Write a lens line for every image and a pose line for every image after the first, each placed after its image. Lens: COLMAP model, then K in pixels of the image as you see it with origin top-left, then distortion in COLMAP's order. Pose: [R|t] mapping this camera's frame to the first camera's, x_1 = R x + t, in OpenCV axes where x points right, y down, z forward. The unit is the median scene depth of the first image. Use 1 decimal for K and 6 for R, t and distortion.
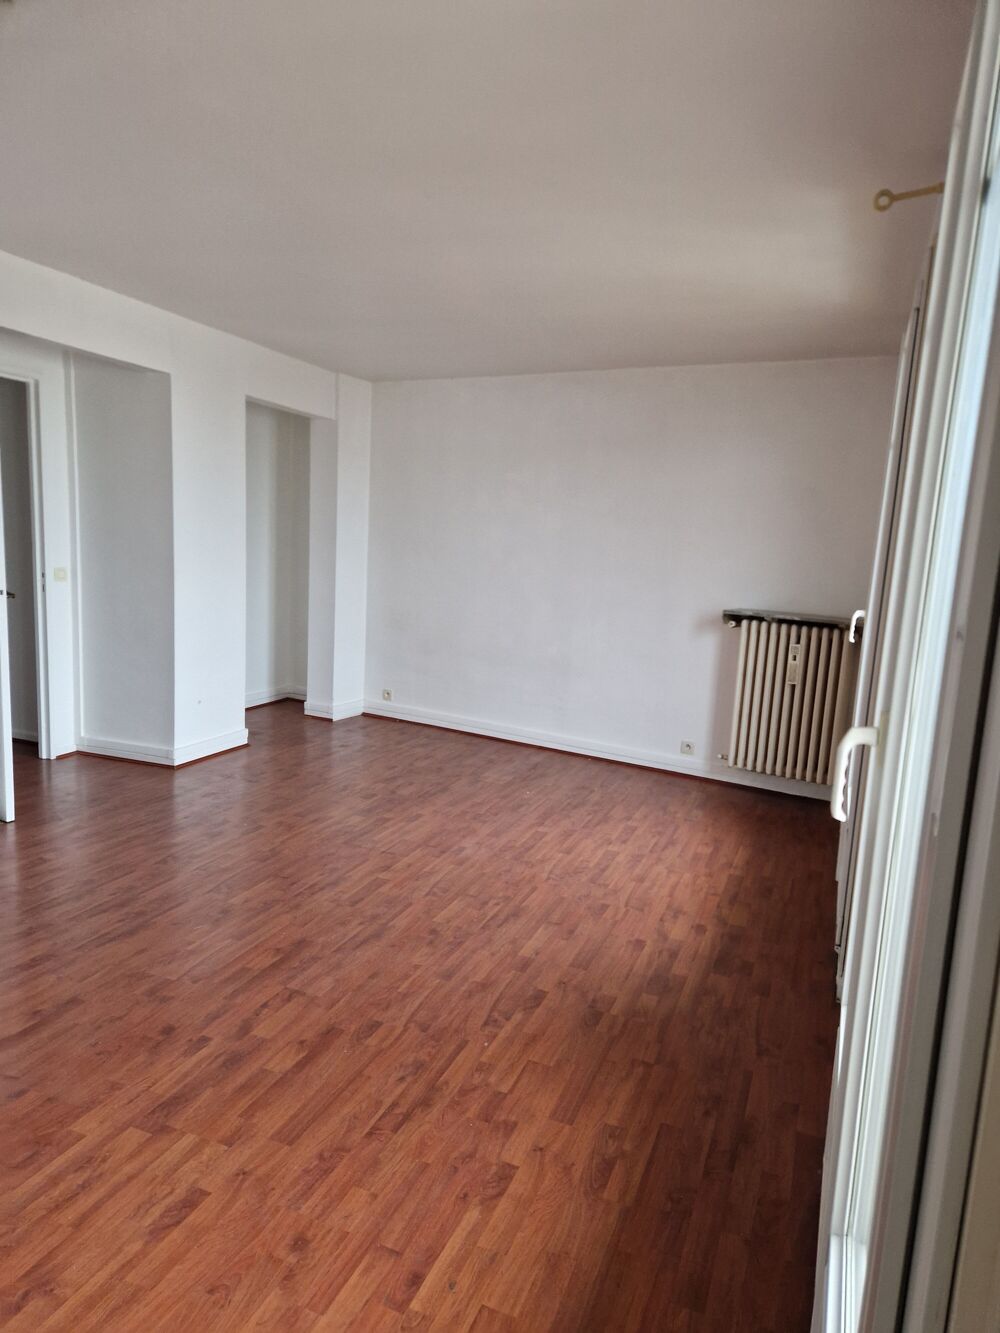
lens RADIAL K [[888.9, 0, 532.7], [0, 888.9, 672.3], [0, 0, 1]] dist [0.071148, -0.090129]
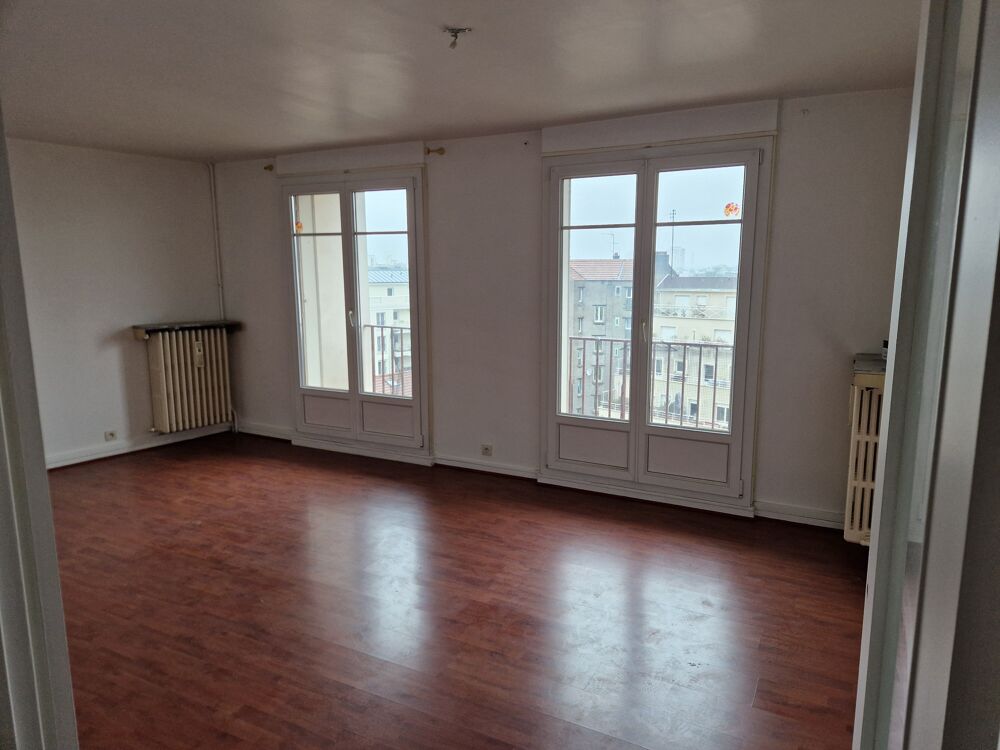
lens RADIAL K [[669.0, 0, 502.4], [0, 669.0, 372.8], [0, 0, 1]] dist [0.080175, -0.001512]
pose [[0.143842, -0.222581, 0.964244, -0.828008], [0.163233, 0.966367, 0.198720, -0.133093], [-0.976045, 0.128813, 0.175337, 0.274740]]
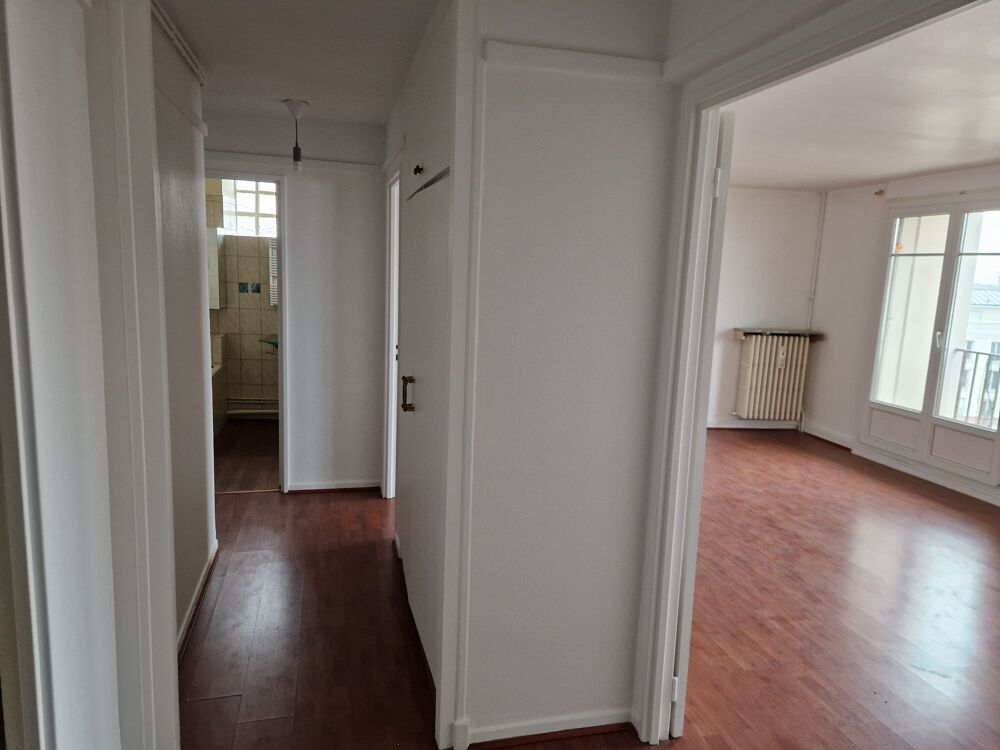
lens RADIAL K [[666.8, 0, 501.6], [0, 666.8, 370.9], [0, 0, 1]] dist [0.071148, -0.090129]
pose [[0.821815, -0.117068, 0.557598, -0.983624], [0.098250, 0.993121, 0.063699, -0.129623], [-0.561219, 0.002435, 0.827663, 0.186008]]
